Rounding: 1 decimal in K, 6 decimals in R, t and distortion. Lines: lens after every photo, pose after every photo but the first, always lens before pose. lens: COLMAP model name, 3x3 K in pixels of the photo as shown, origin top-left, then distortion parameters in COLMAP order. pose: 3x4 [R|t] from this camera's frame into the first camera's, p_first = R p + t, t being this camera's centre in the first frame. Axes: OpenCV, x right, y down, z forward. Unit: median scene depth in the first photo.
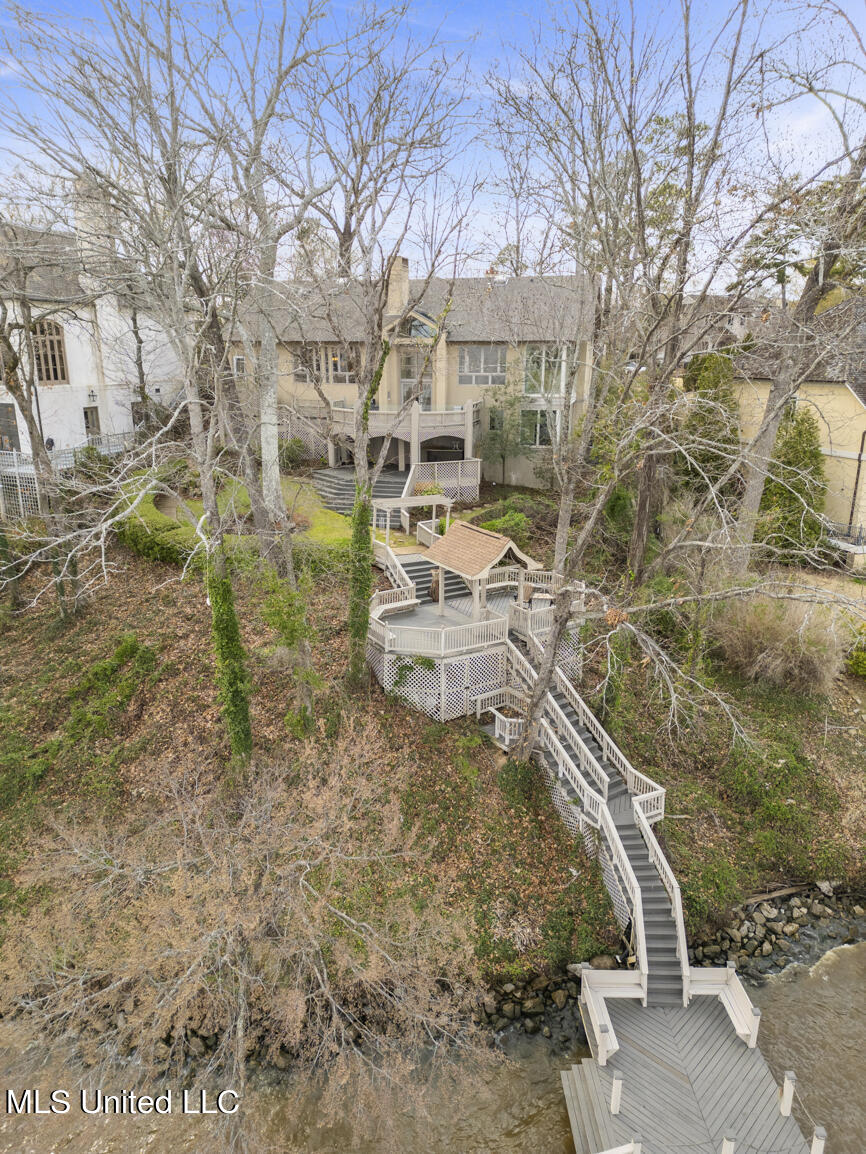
lens RADIAL K [[792.5, 0, 433.0], [0, 792.5, 577.0], [0, 0, 1]] dist [0.071899, -0.051753]
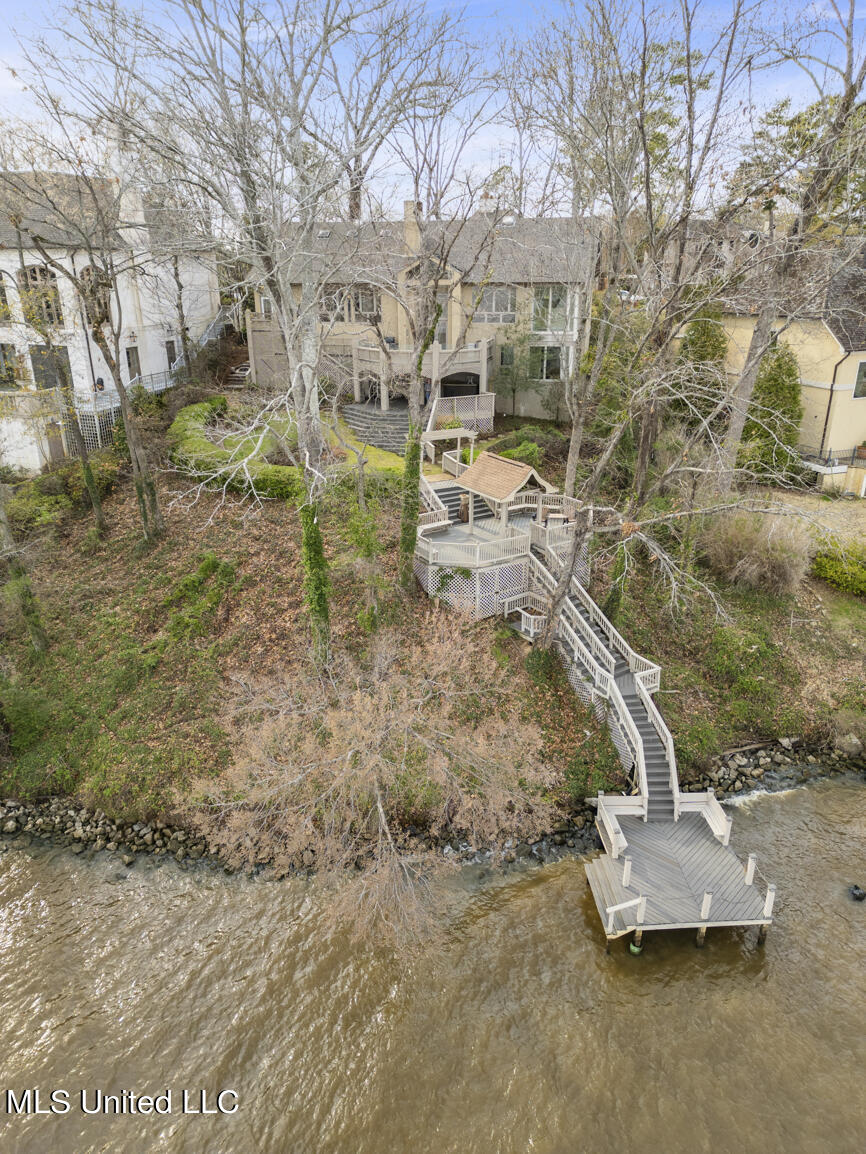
lens RADIAL K [[795.1, 0, 433.0], [0, 795.1, 577.0], [0, 0, 1]] dist [0.097462, -0.105777]
pose [[0.999665, -0.015846, 0.020459, -0.080864], [0.013869, 0.995530, 0.093423, 0.001872], [-0.021848, -0.093108, 0.995416, -0.205545]]
